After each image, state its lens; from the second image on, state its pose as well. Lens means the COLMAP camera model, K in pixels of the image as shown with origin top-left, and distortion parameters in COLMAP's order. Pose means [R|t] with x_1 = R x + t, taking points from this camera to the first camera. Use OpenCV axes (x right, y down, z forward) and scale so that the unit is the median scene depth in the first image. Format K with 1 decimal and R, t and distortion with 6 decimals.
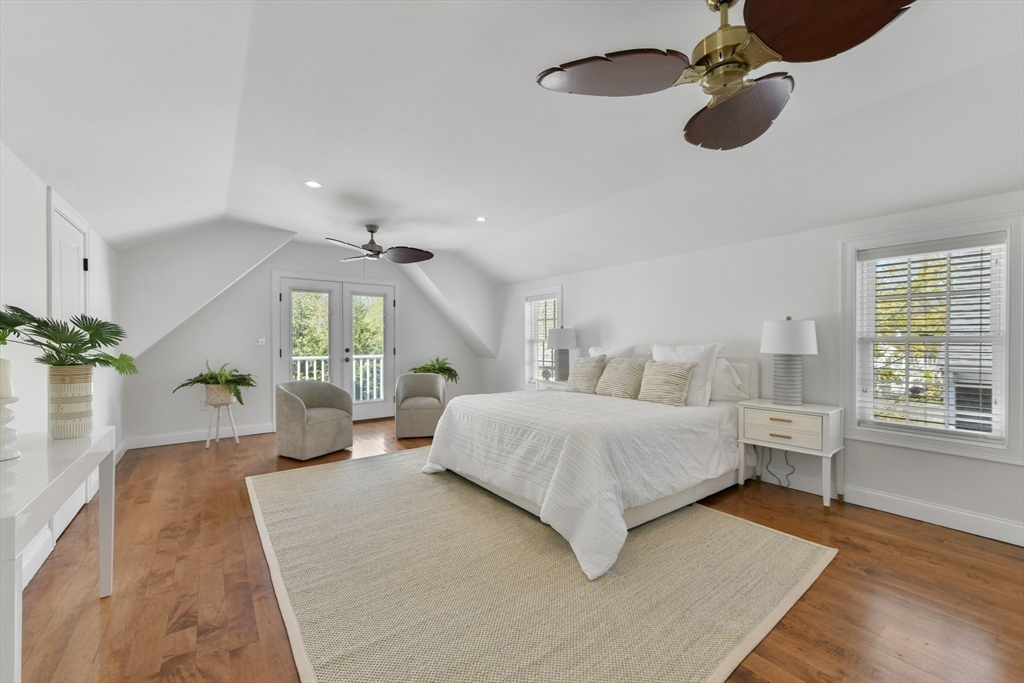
lens RADIAL K [[412.0, 0, 517.5], [0, 412.0, 344.2], [0, 0, 1]] dist [0.000501, 0.001928]
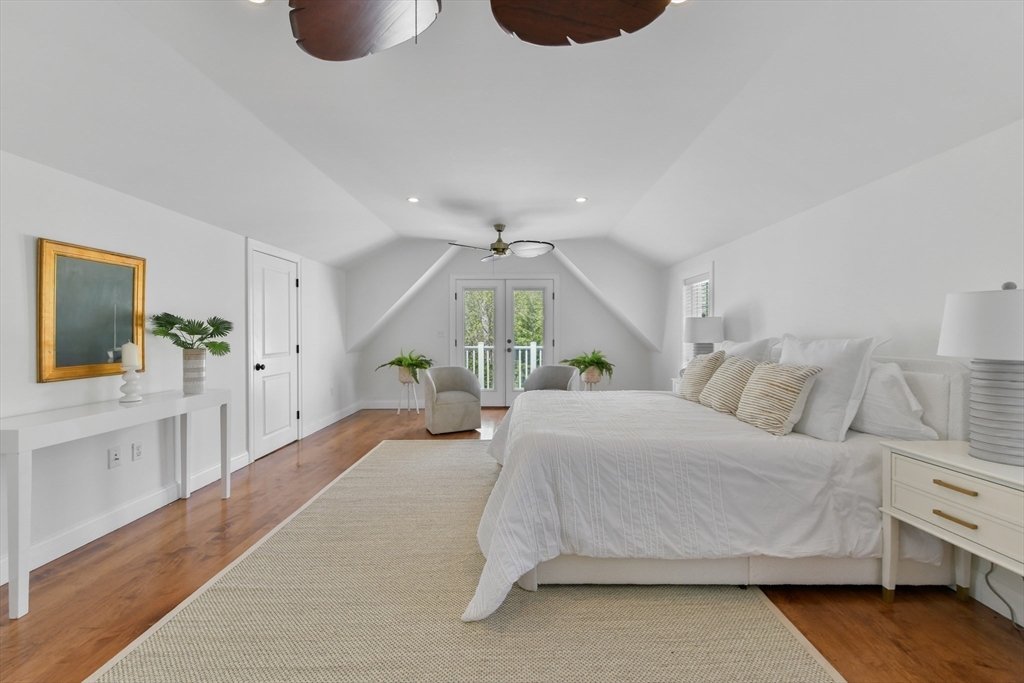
lens RADIAL K [[412.0, 0, 515.5], [0, 412.0, 336.8], [0, 0, 1]] dist [0.000501, 0.001928]
pose [[0.801194, 0.004508, -0.598388, 0.467656], [-0.003185, 0.999990, 0.003268, -0.002213], [0.598396, -0.000712, 0.801200, 0.244726]]
